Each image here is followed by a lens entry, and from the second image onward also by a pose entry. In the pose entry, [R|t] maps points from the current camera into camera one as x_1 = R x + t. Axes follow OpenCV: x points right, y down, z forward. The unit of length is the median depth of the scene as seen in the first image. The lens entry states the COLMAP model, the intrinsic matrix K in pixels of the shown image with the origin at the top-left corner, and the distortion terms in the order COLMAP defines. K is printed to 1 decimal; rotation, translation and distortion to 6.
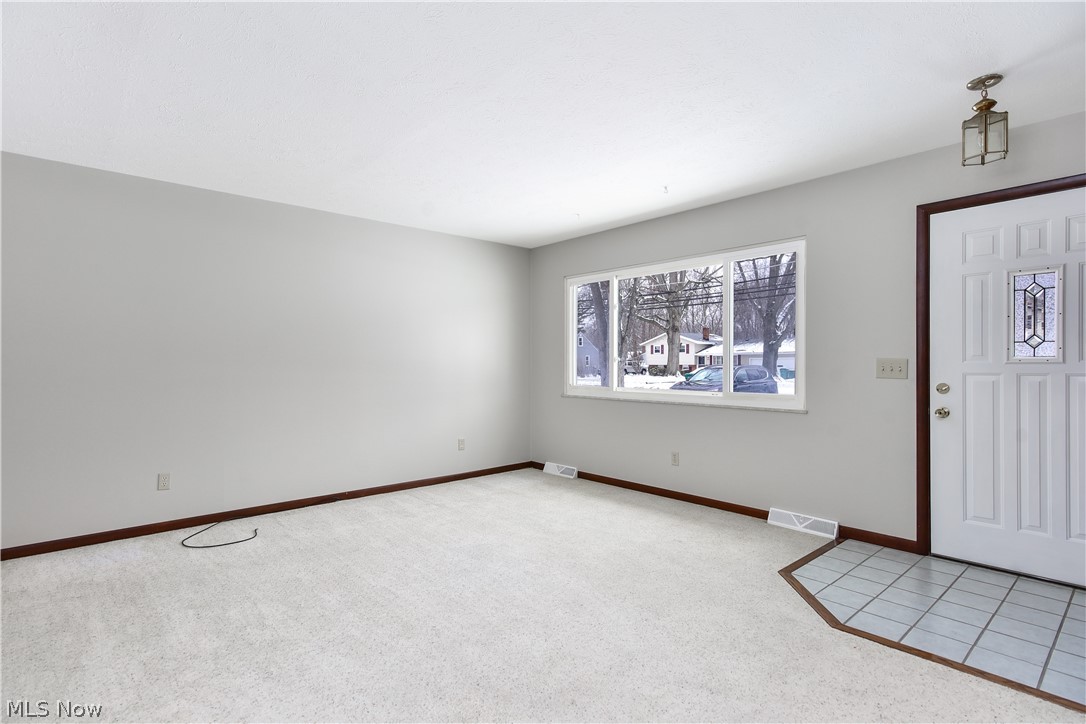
lens RADIAL K [[524.7, 0, 545.7], [0, 524.7, 362.3], [0, 0, 1]] dist [0.013123, -0.000428]
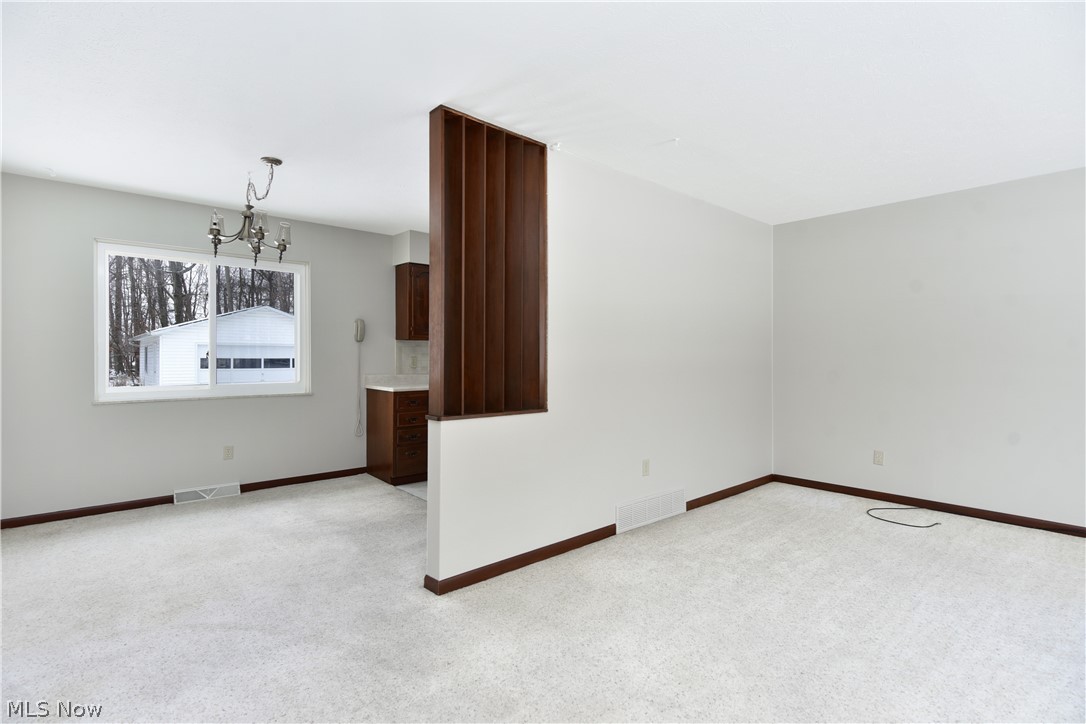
lens RADIAL K [[524.7, 0, 544.9], [0, 524.7, 359.4], [0, 0, 1]] dist [0.013123, -0.000428]
pose [[0.001339, 0.005893, -0.999982, 0.670968], [0.003000, 0.999978, 0.005897, -0.002913], [0.999995, -0.003008, 0.001321, 0.378579]]
